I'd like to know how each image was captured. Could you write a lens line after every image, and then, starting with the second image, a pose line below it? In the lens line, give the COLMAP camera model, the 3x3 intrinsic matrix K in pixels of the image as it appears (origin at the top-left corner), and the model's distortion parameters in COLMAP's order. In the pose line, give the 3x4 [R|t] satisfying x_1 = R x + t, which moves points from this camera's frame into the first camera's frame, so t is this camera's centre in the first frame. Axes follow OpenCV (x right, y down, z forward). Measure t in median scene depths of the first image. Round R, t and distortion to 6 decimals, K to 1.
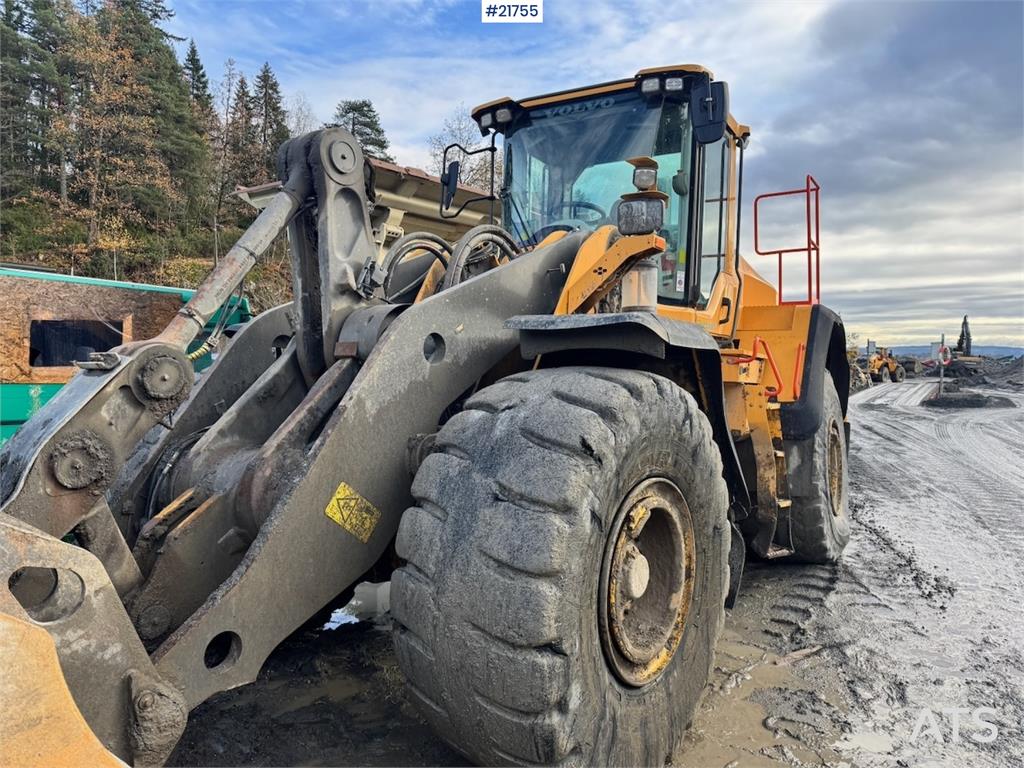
lens RADIAL K [[718.3, 0, 509.5], [0, 718.3, 379.3], [0, 0, 1]] dist [0.057878, -0.072742]
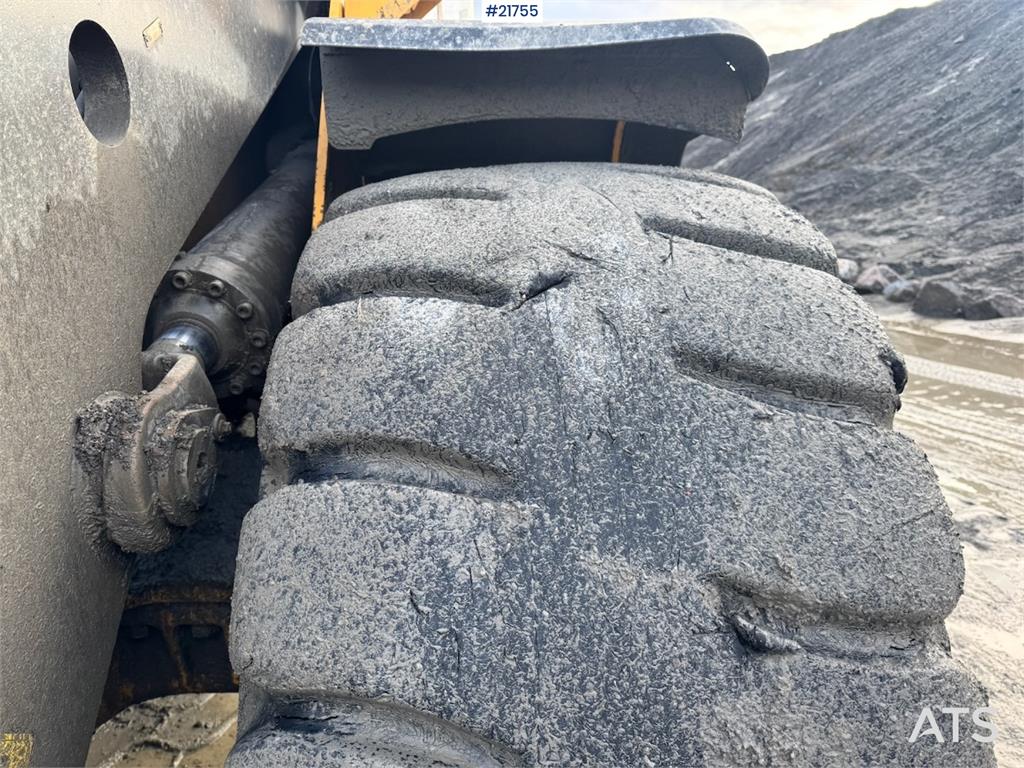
lens RADIAL K [[718.3, 0, 502.3], [0, 718.3, 387.6], [0, 0, 1]] dist [0.057878, -0.072742]
pose [[0.783208, -0.153365, 0.602548, -0.156550], [0.029460, 0.977167, 0.210422, 0.015918], [-0.621061, -0.147053, 0.769843, 0.612706]]
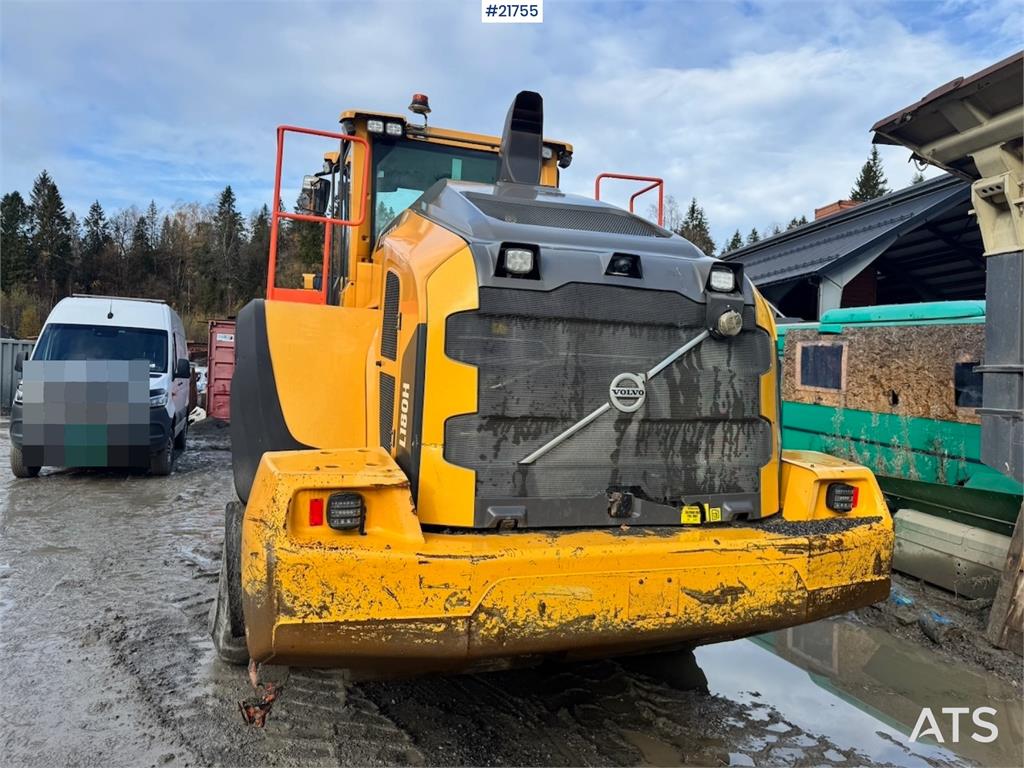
lens RADIAL K [[718.3, 0, 505.8], [0, 718.3, 385.1], [0, 0, 1]] dist [0.057878, -0.072742]
pose [[-0.644900, -0.020459, -0.763993, 1.444221], [-0.071373, 0.996885, 0.033551, -0.091736], [0.760927, 0.076165, -0.644352, 2.902858]]
